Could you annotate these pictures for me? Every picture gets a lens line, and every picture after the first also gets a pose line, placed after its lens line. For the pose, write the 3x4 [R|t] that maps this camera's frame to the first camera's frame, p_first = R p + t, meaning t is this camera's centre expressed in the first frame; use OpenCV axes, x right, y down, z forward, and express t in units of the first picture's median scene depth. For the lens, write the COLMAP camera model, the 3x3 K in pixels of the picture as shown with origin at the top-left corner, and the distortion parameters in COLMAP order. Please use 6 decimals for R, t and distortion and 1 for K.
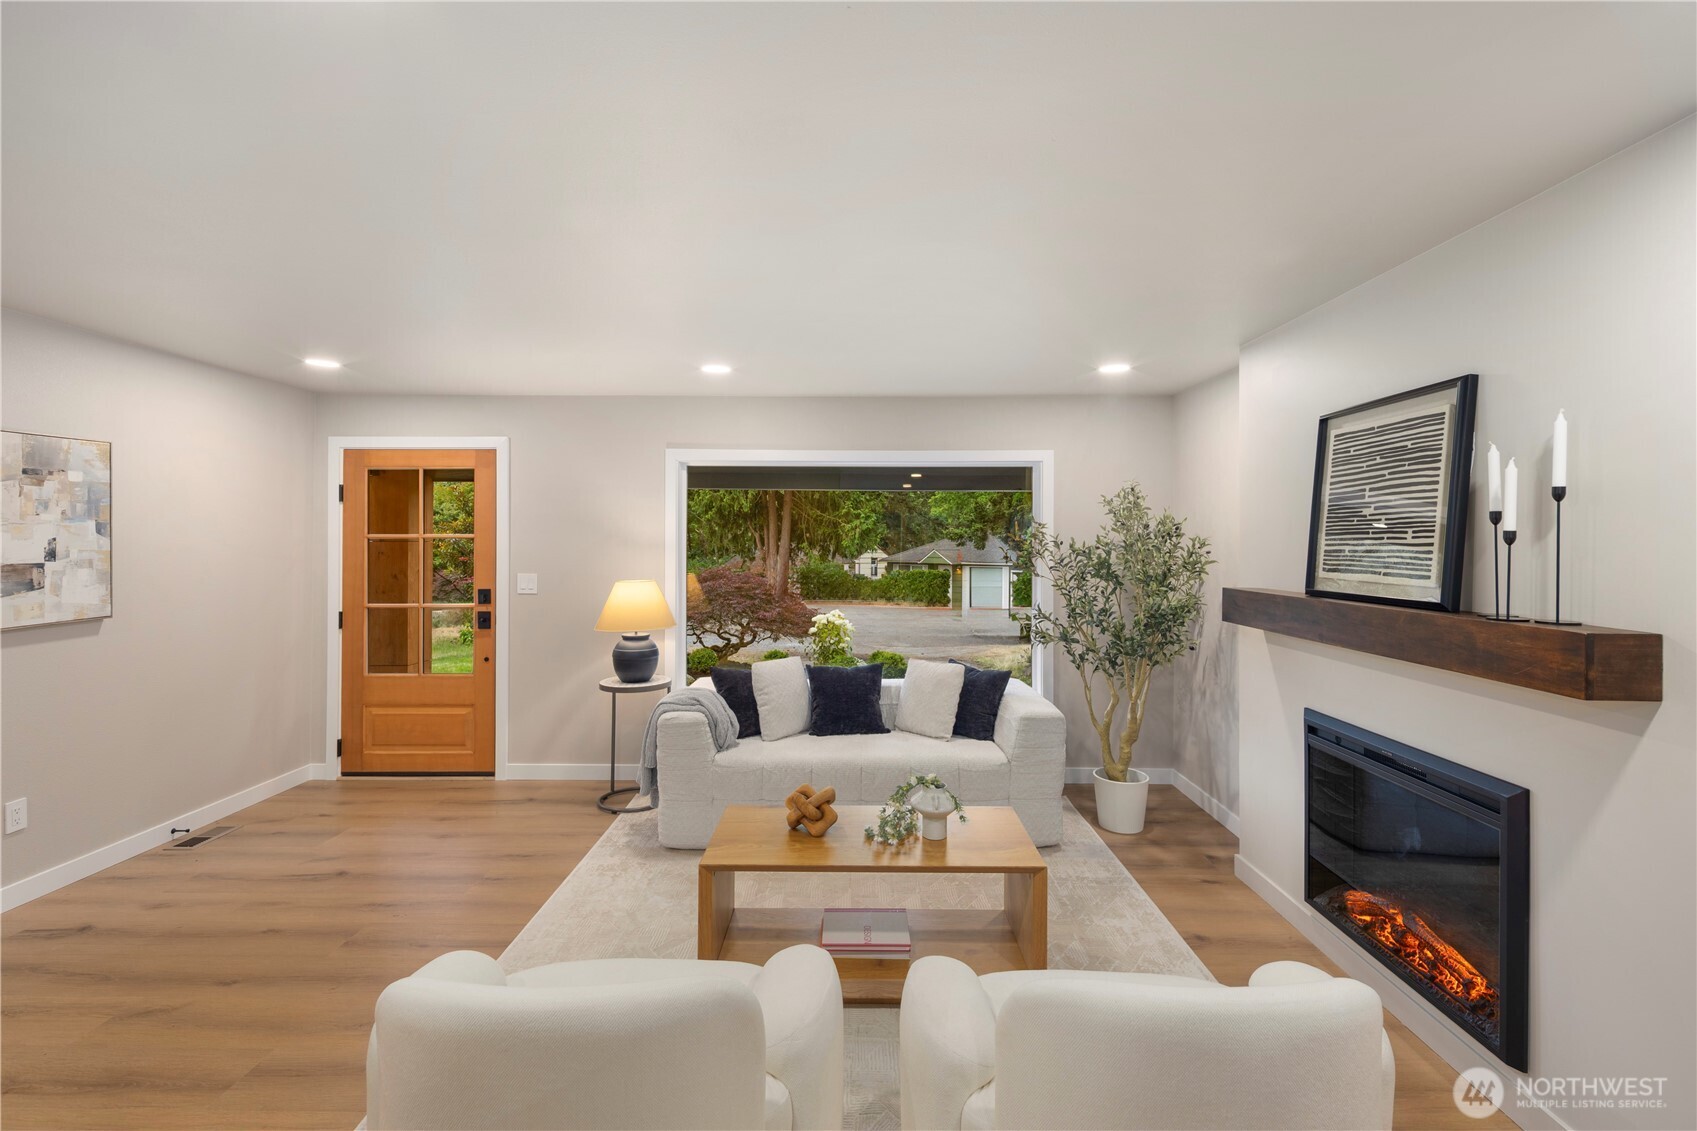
lens RADIAL K [[741.8, 0, 858.1], [0, 741.8, 538.6], [0, 0, 1]] dist [0.002817, -0.000488]
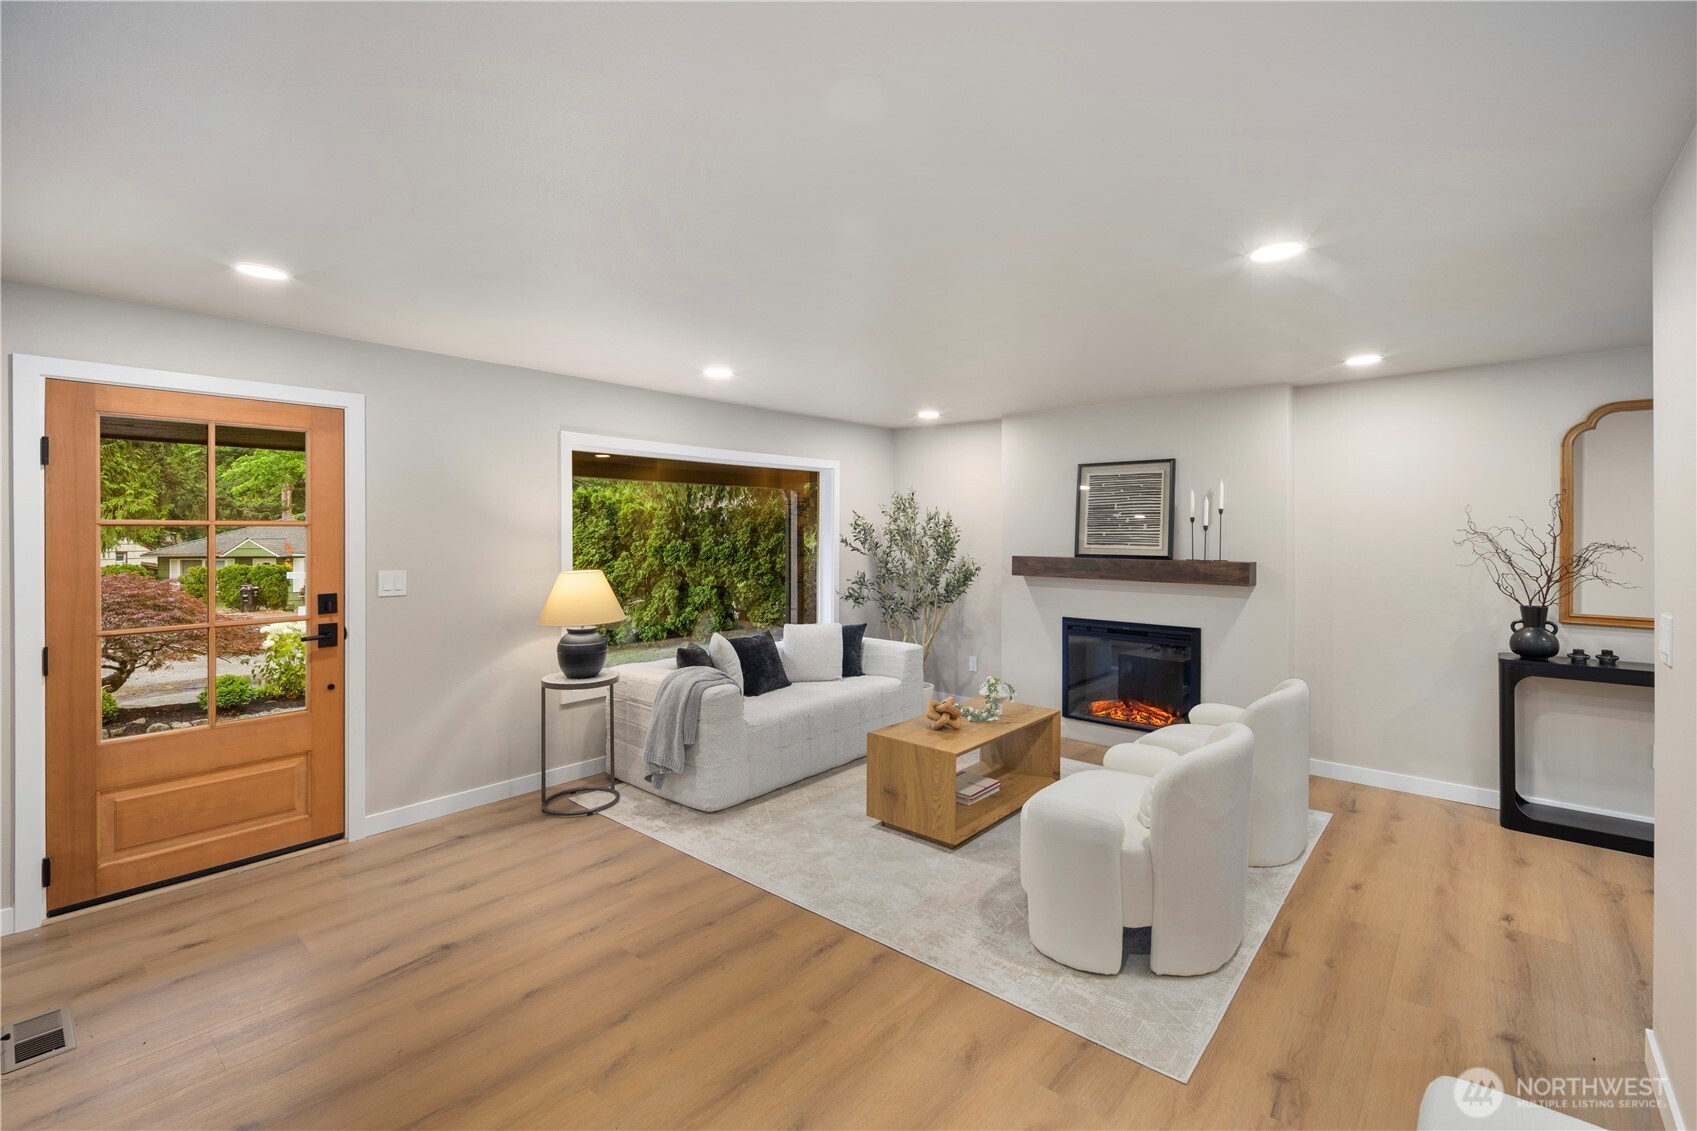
lens RADIAL K [[737.4, 0, 854.7], [0, 737.4, 534.5], [0, 0, 1]] dist [0.001970, -0.000298]
pose [[0.650289, -0.007296, 0.759652, -0.828410], [-0.002555, 0.999927, 0.011791, -0.002685], [-0.759682, -0.009609, 0.650223, 0.126705]]
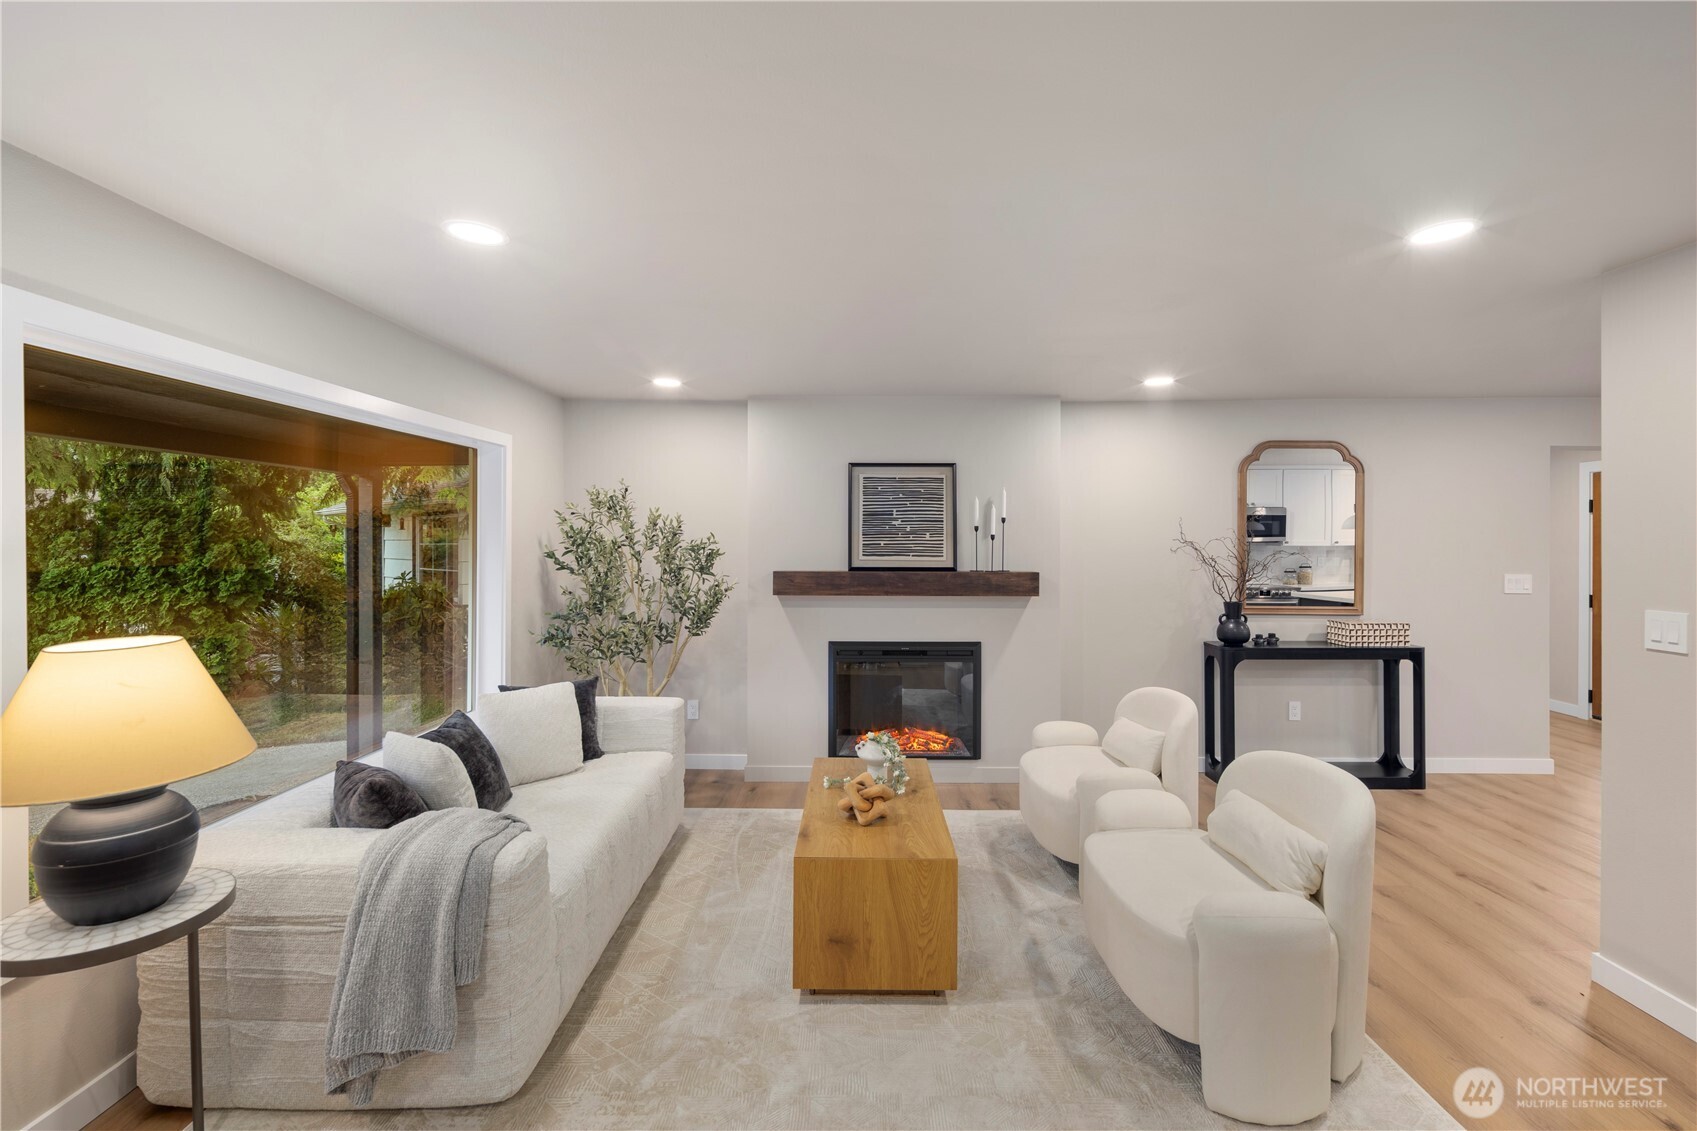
lens RADIAL K [[732.5, 0, 856.3], [0, 732.5, 546.7], [0, 0, 1]] dist [0.001708, -0.000058]
pose [[0.006312, -0.010389, 0.999926, -0.698001], [-0.006552, 0.999924, 0.010430, 0.003261], [-0.999959, -0.006617, 0.006244, 0.657026]]
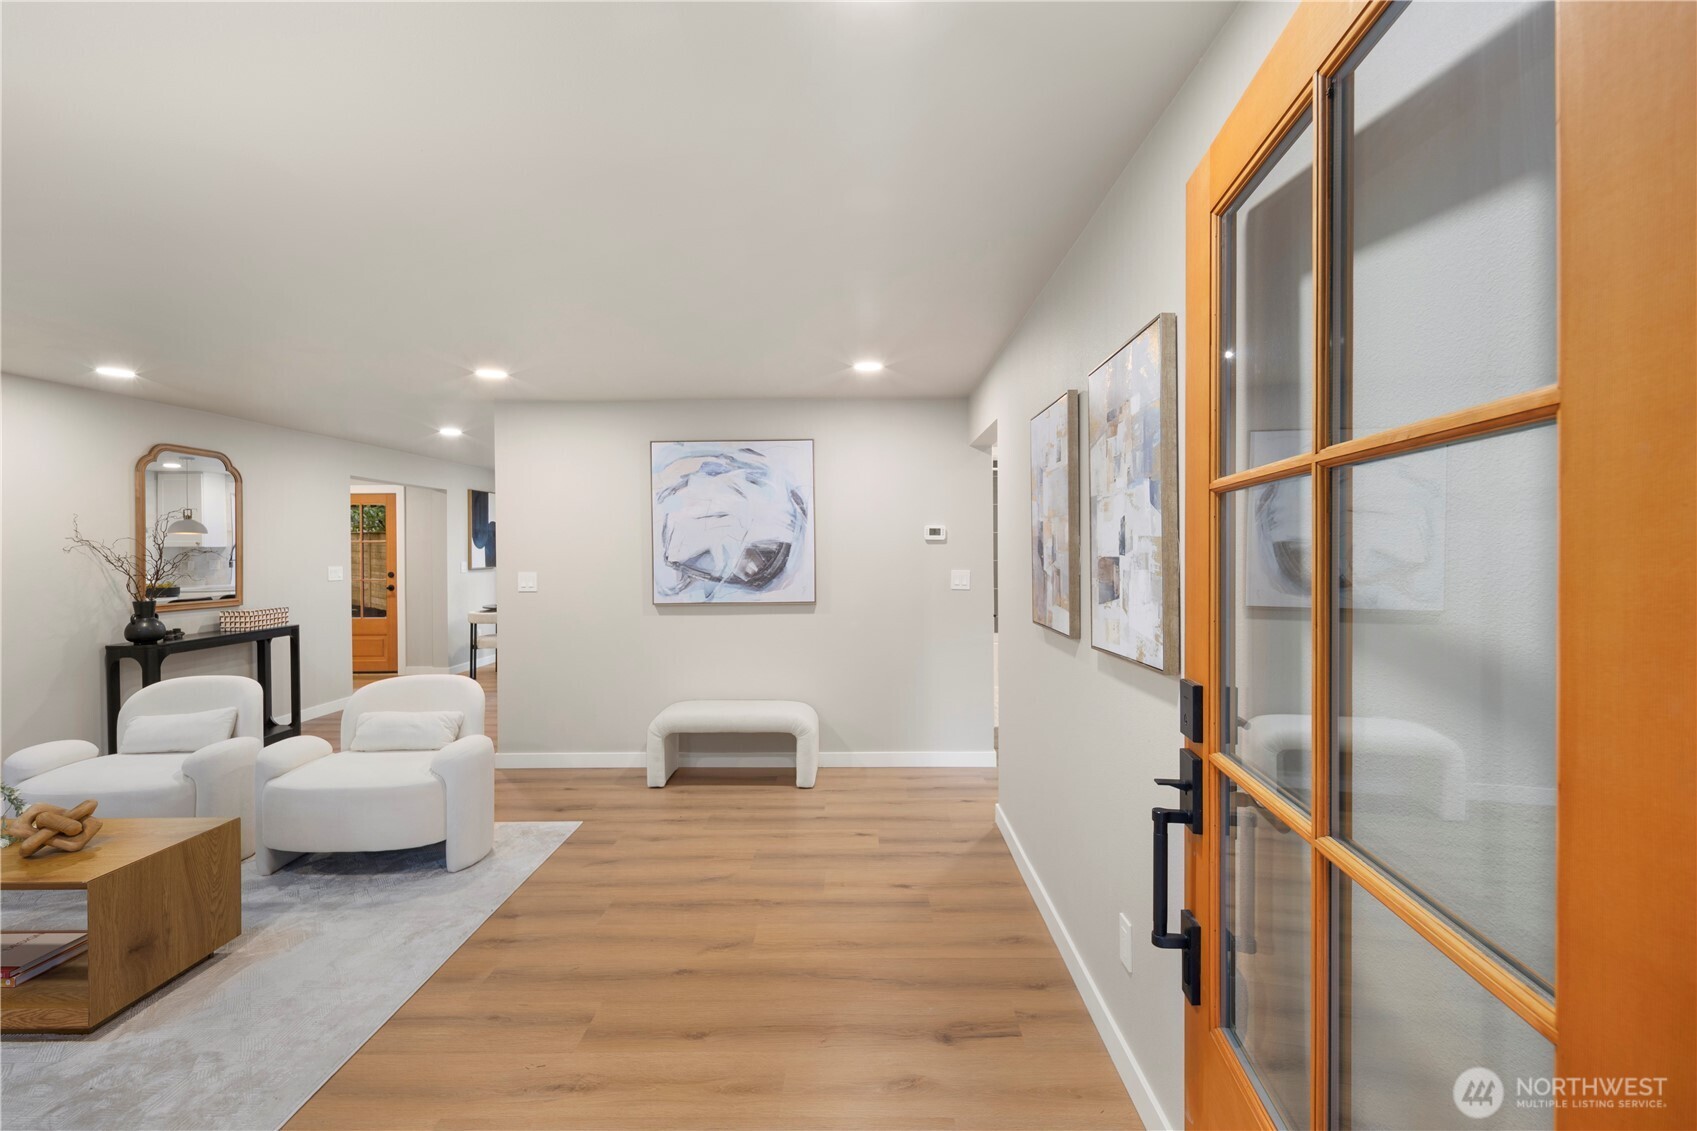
lens RADIAL K [[743.4, 0, 854.5], [0, 743.4, 555.3], [0, 0, 1]] dist [0.010235, -0.000263]
pose [[-0.999982, 0.000361, 0.005910, -0.668053], [0.000386, 0.999991, 0.004253, 0.021842], [-0.005908, 0.004255, -0.999973, 1.234801]]
